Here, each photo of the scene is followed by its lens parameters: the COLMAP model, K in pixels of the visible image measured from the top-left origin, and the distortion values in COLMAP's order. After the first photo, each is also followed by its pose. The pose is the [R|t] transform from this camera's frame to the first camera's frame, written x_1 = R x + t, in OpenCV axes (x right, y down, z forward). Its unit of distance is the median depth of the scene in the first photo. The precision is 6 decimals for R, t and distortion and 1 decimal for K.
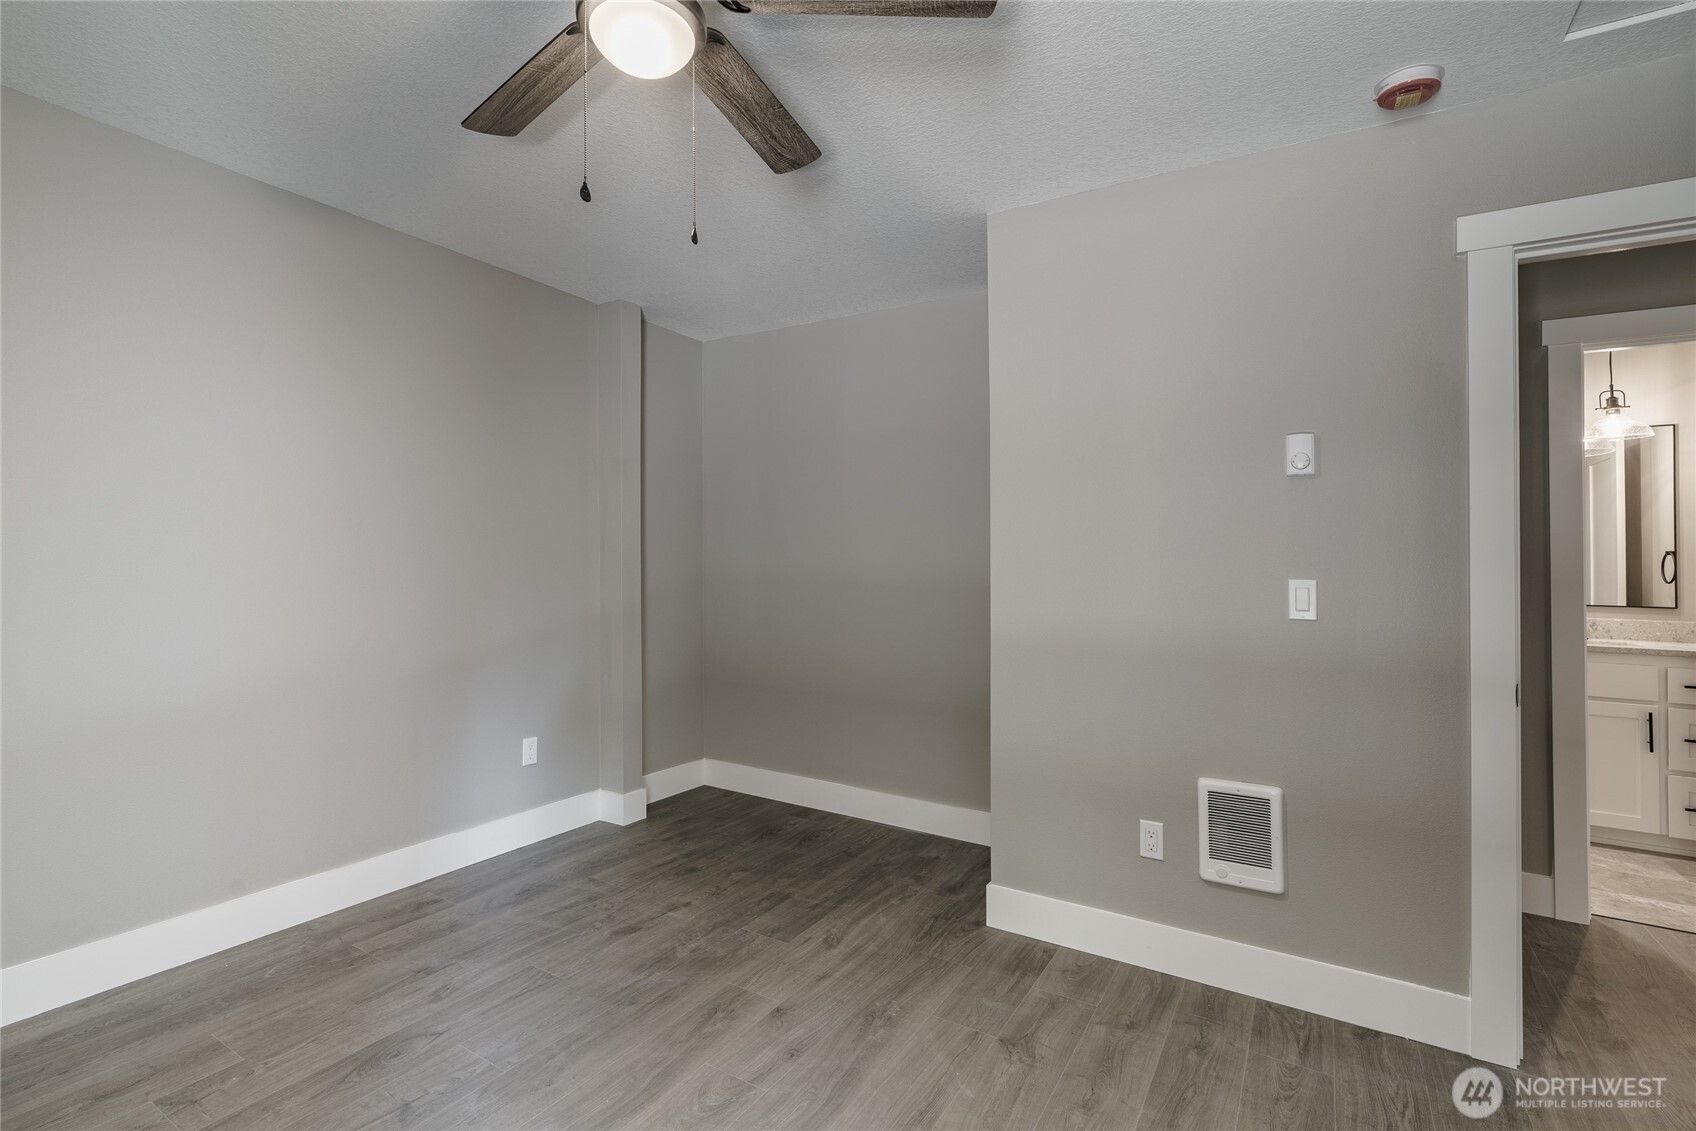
lens RADIAL K [[781.0, 0, 849.6], [0, 781.0, 557.5], [0, 0, 1]] dist [-0.012645, 0.006318]
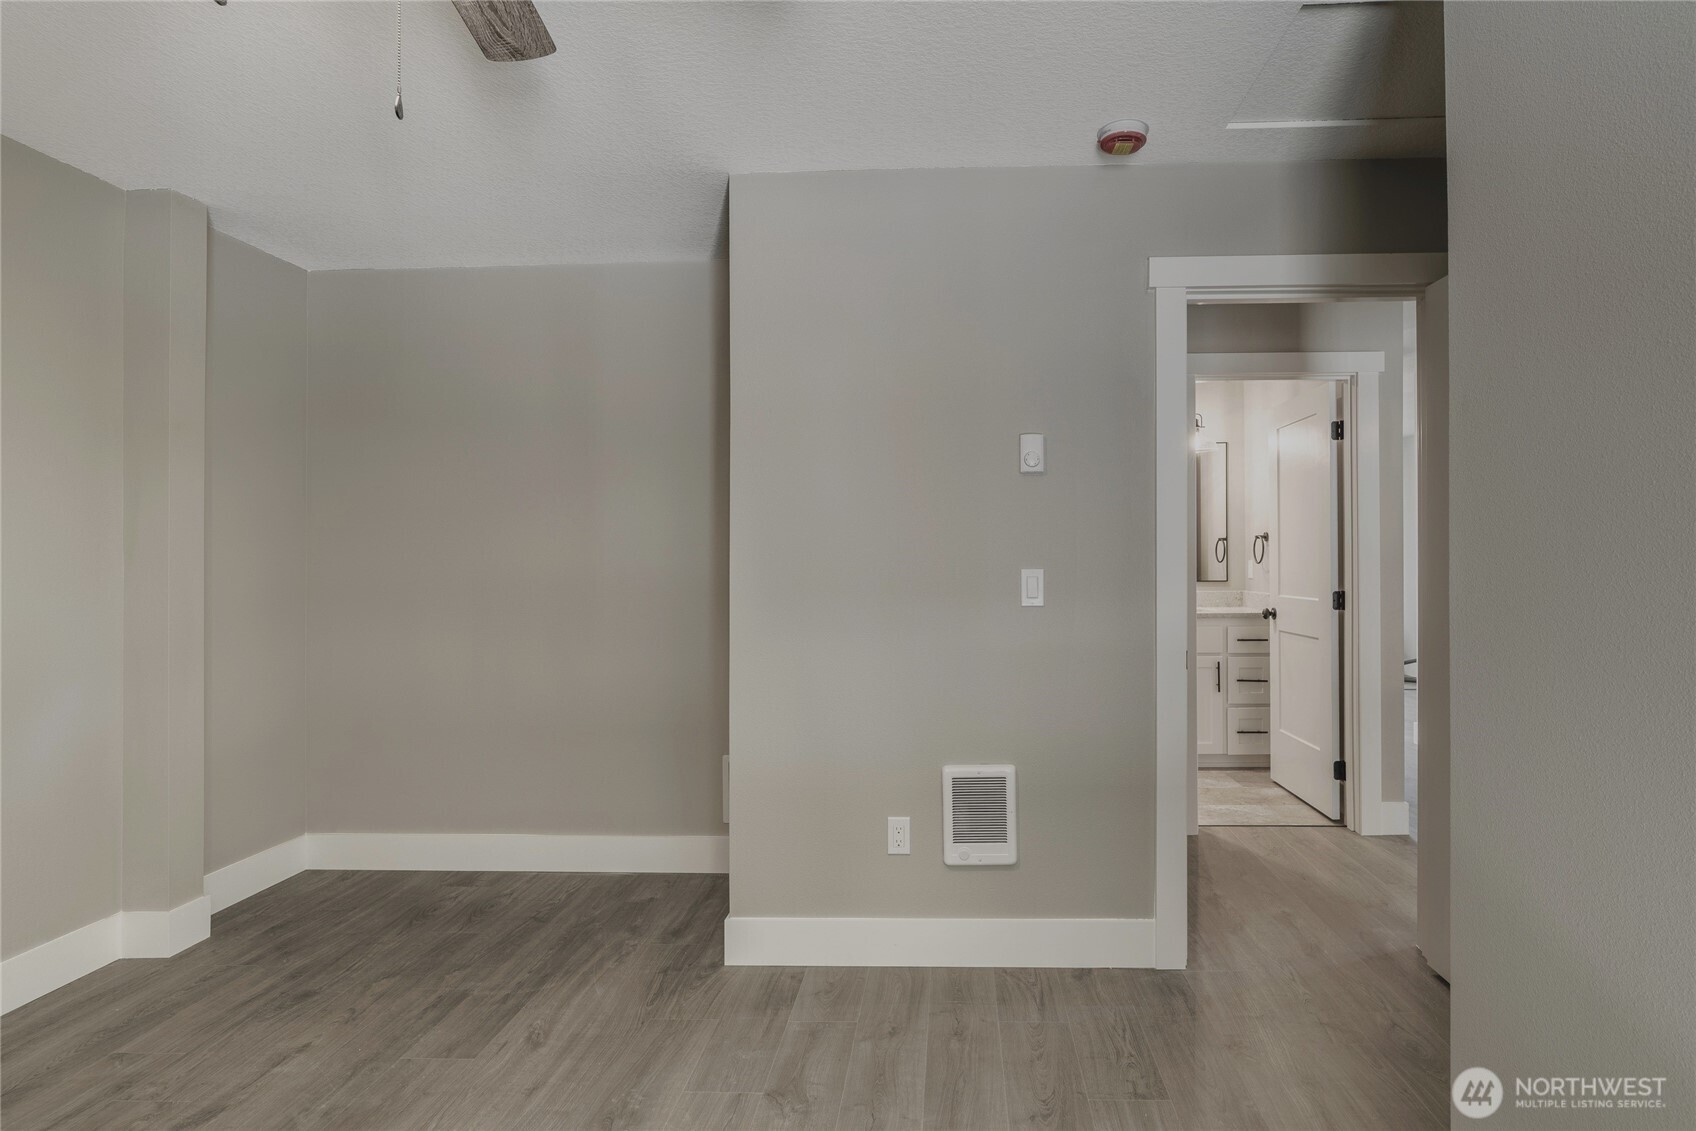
lens RADIAL K [[806.1, 0, 930.4], [0, 806.1, 537.4], [0, 0, 1]] dist [-0.012123, 0.005017]
pose [[0.869060, -0.010904, 0.494587, -0.076464], [0.018768, 0.999764, -0.010938, -0.004979], [-0.494351, 0.018788, 0.869059, 0.077944]]
